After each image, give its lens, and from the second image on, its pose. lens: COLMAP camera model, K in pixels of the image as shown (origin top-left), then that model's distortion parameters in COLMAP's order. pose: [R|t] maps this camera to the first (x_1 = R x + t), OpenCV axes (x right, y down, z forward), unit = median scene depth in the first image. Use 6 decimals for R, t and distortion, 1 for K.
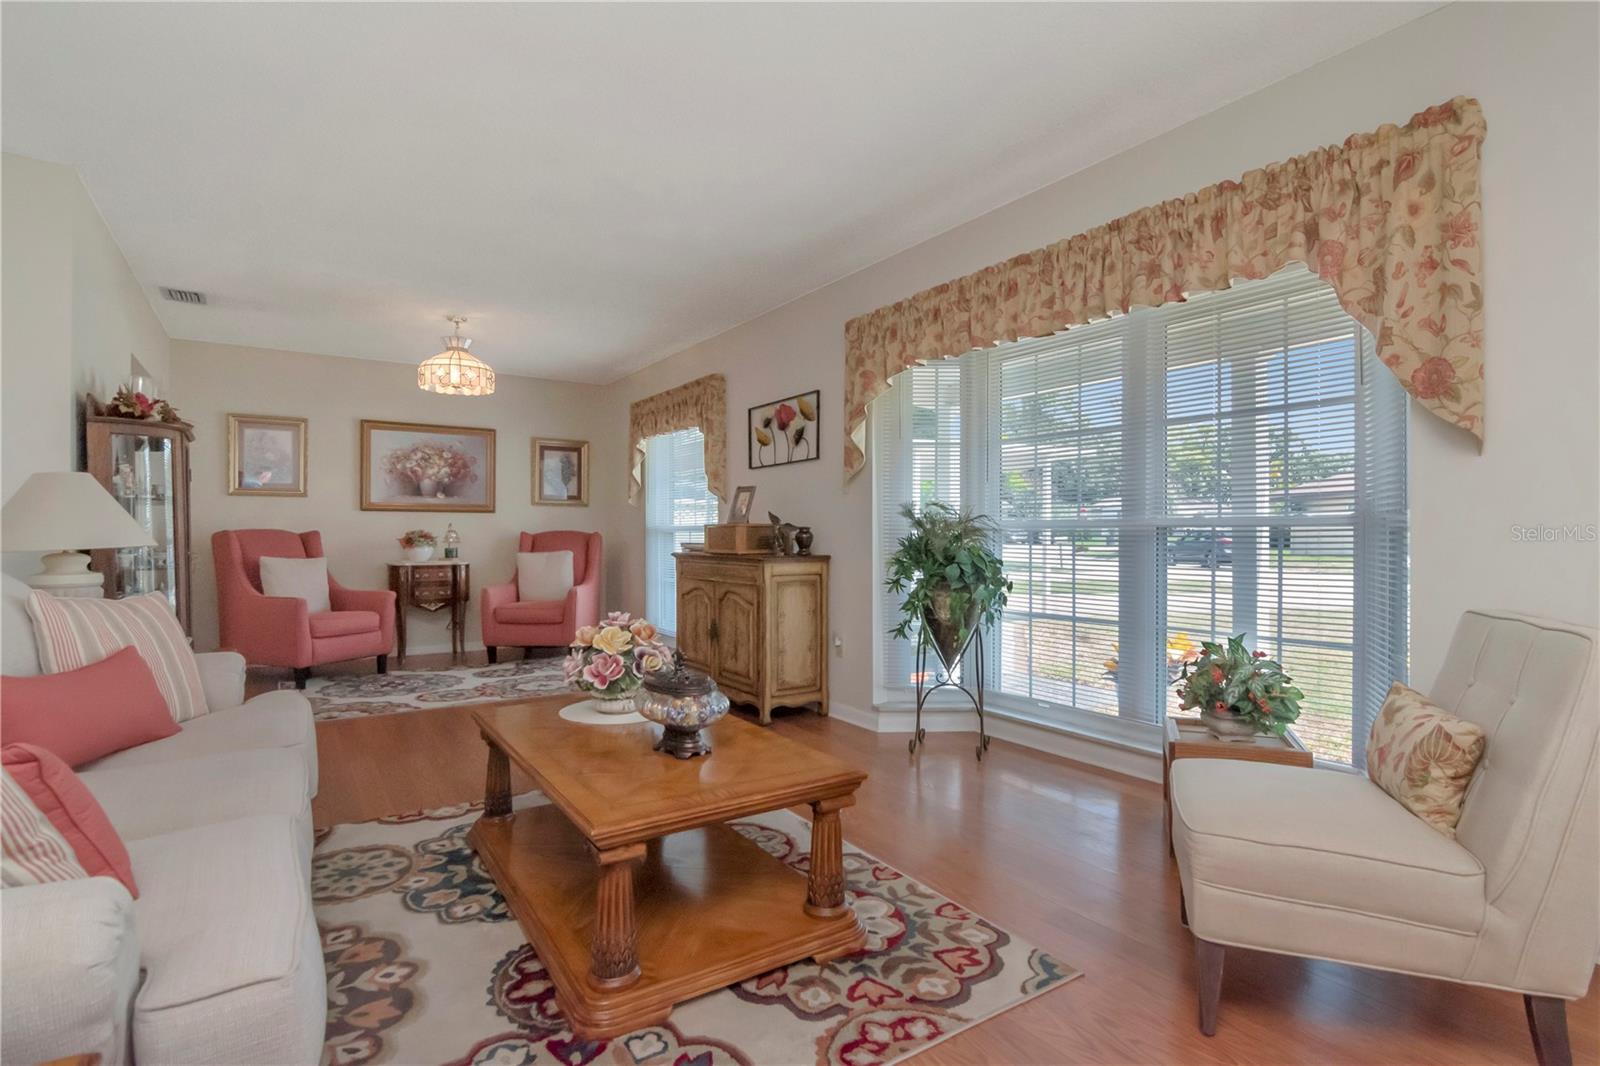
lens RADIAL K [[779.5, 0, 807.5], [0, 779.5, 527.8], [0, 0, 1]] dist [-0.005432, -0.001403]
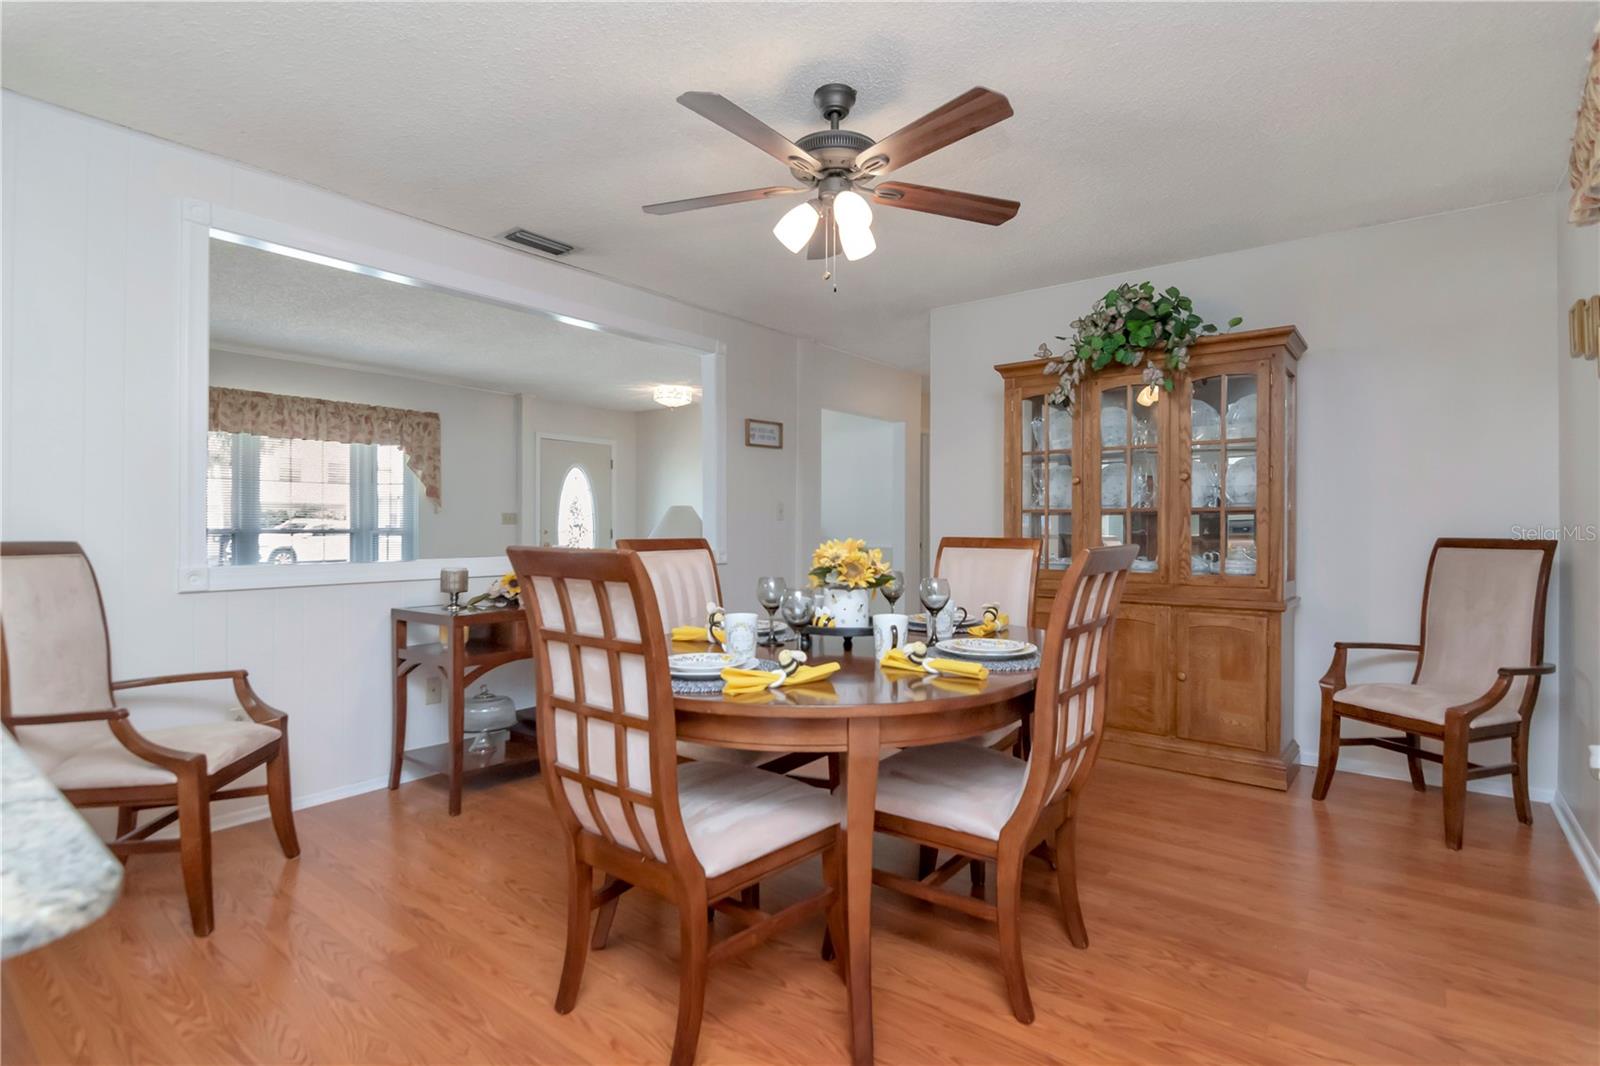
lens RADIAL K [[792.4, 0, 793.7], [0, 792.4, 524.1], [0, 0, 1]] dist [0.000054, -0.011689]
pose [[-0.316135, 0.001307, 0.948713, -1.742276], [-0.010562, 0.999932, -0.004897, -0.028273], [-0.948655, -0.011568, -0.316100, 0.336001]]
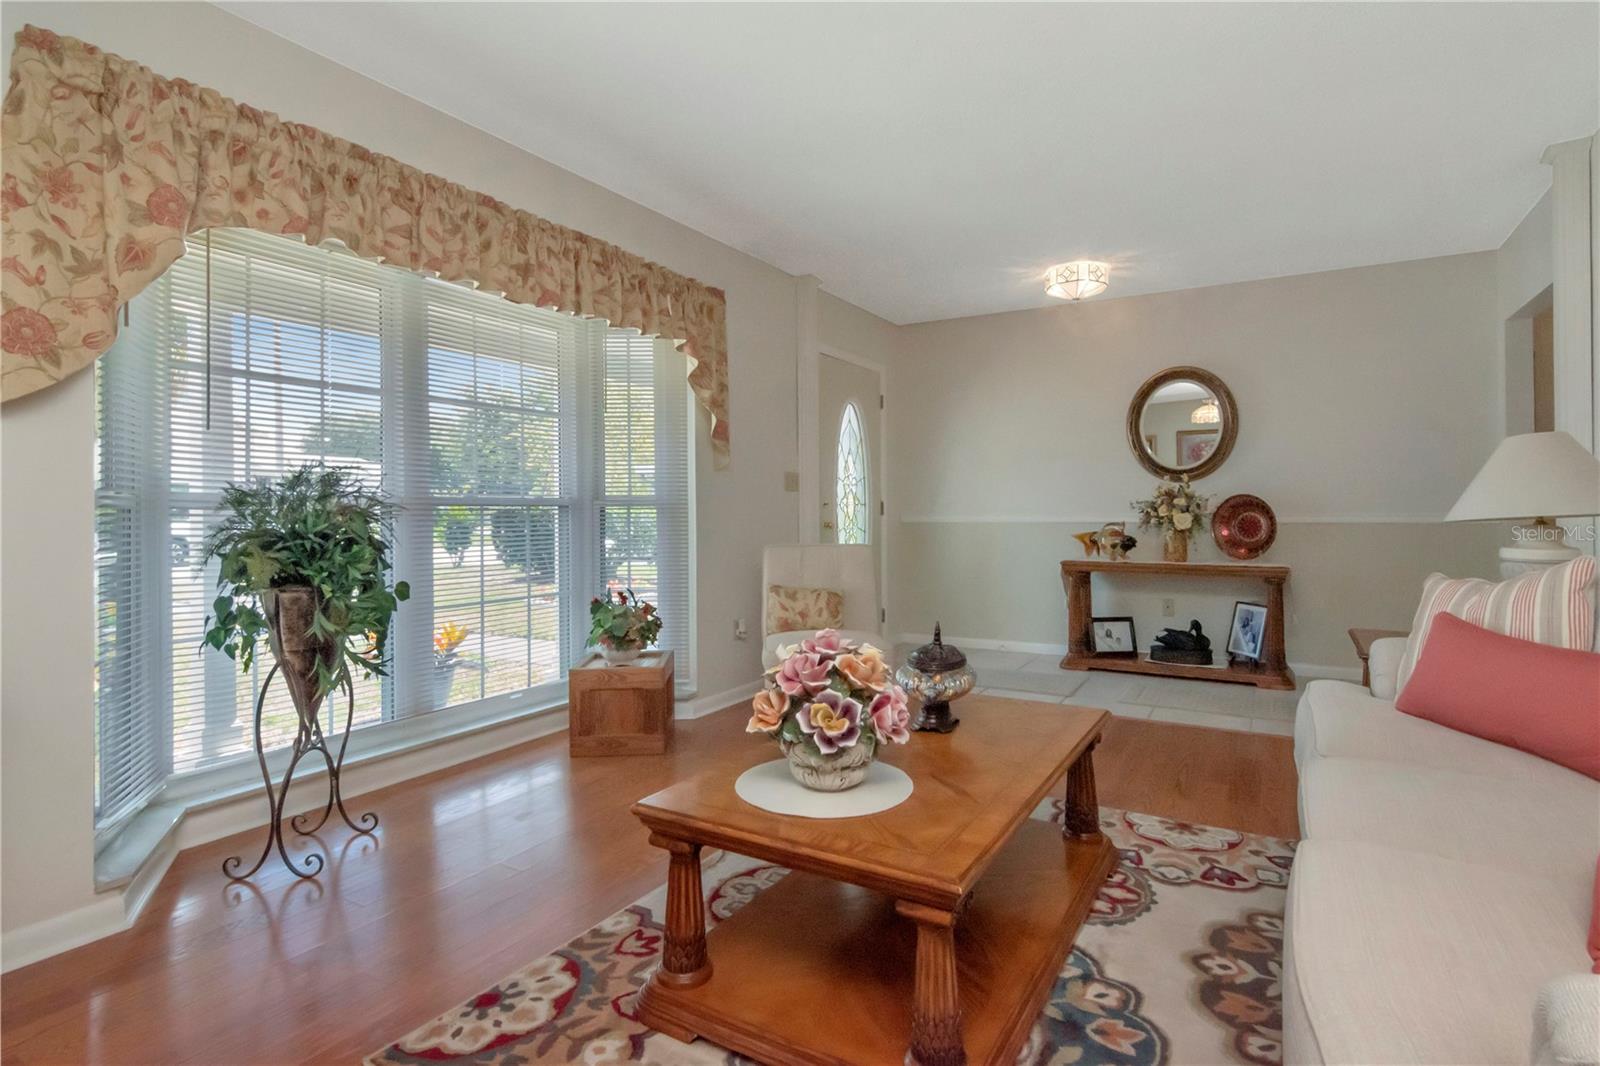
lens RADIAL K [[800.0, 0, 795.7], [0, 800.0, 503.1], [0, 0, 1]] dist [-0.001359, -0.000479]
pose [[-0.420059, 0.007235, 0.907468, -0.610404], [-0.004097, 0.999943, -0.009868, 0.003697], [-0.907487, -0.007863, -0.420006, 0.950905]]
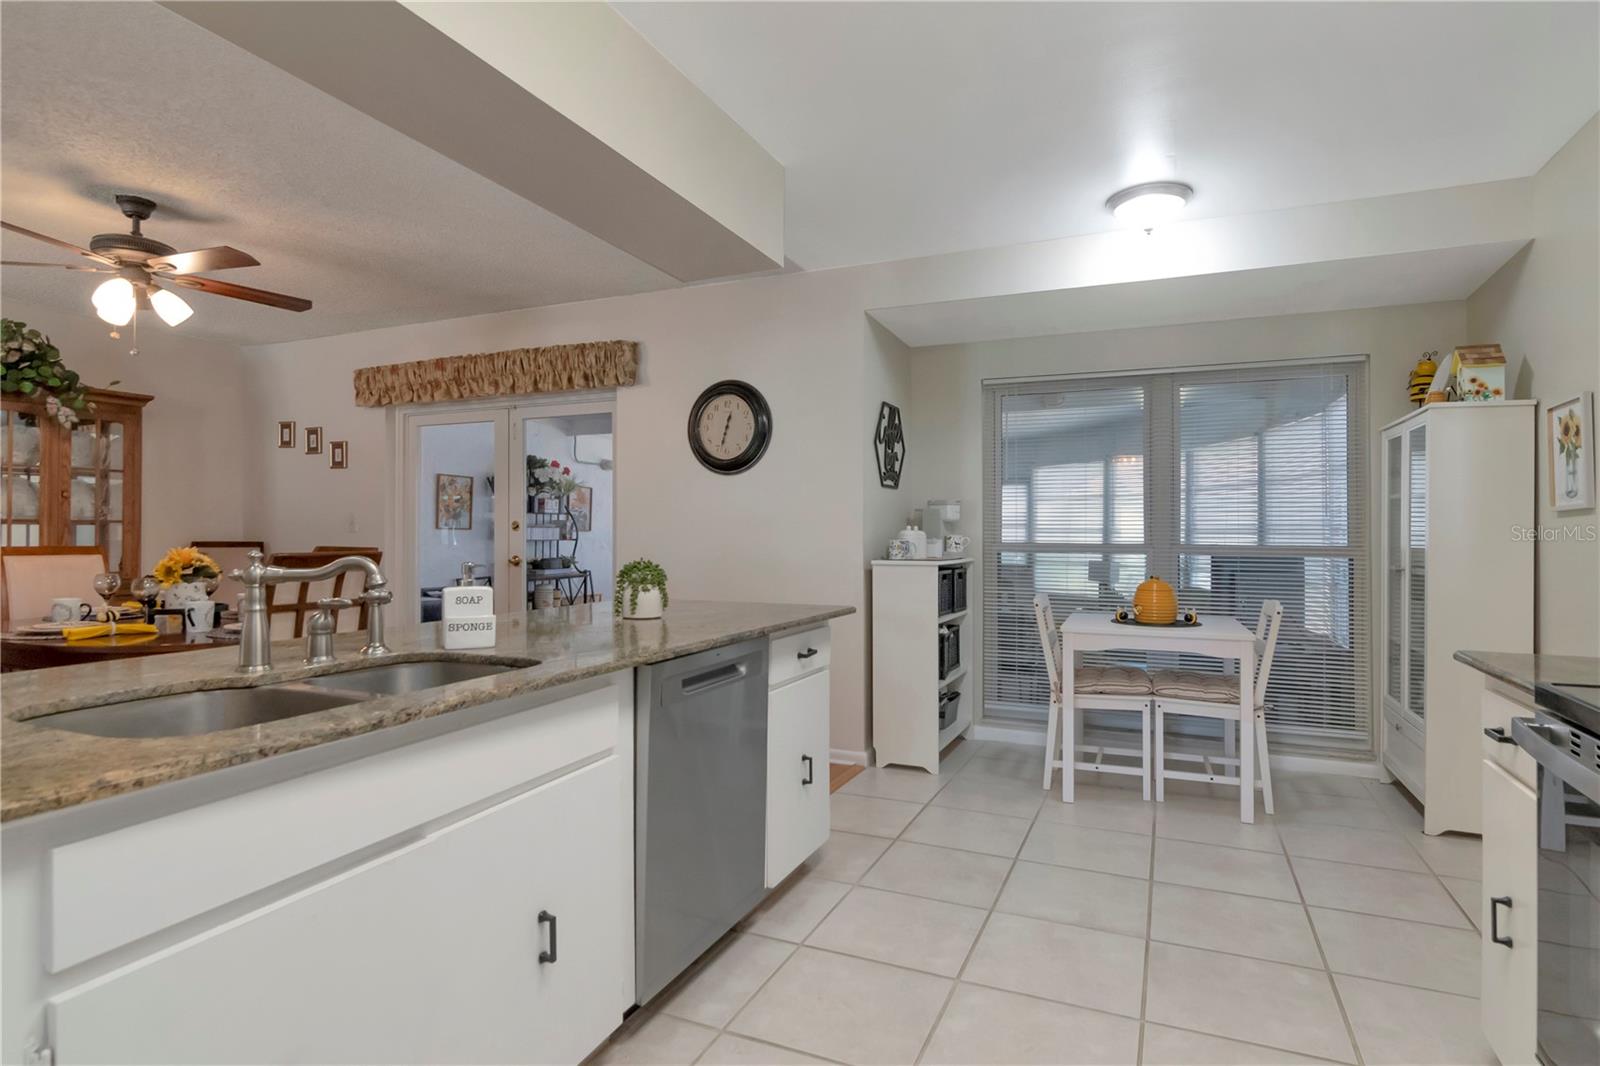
lens RADIAL K [[825.6, 0, 811.4], [0, 825.6, 530.4], [0, 0, 1]] dist [-0.018846, 0.000107]
pose [[-0.842103, -0.000908, -0.539316, -1.278676], [0.003315, 0.999971, -0.006860, -0.028972], [0.539307, -0.007565, -0.842075, 1.247474]]
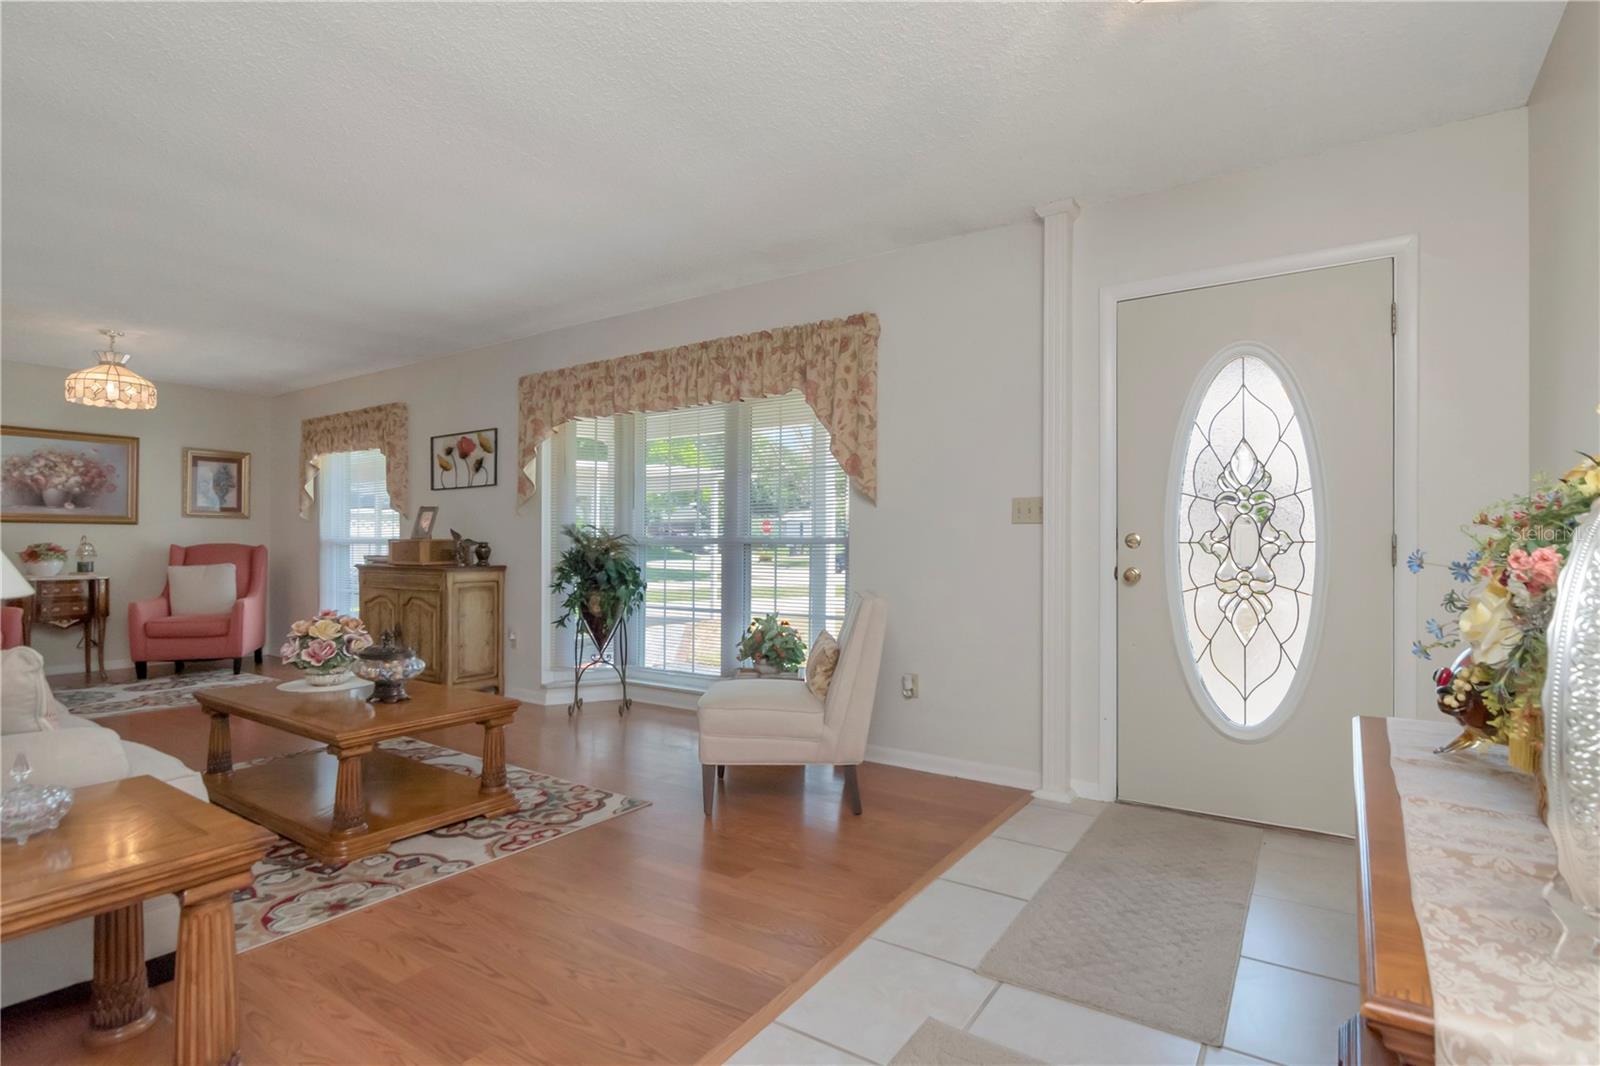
lens RADIAL K [[782.2, 0, 804.1], [0, 782.2, 538.3], [0, 0, 1]] dist [-0.001697, -0.007790]
pose [[0.928438, 0.003499, 0.371471, 0.009555], [-0.003783, 0.999993, 0.000036, -0.011058], [-0.371468, -0.001439, 0.928445, -0.379582]]
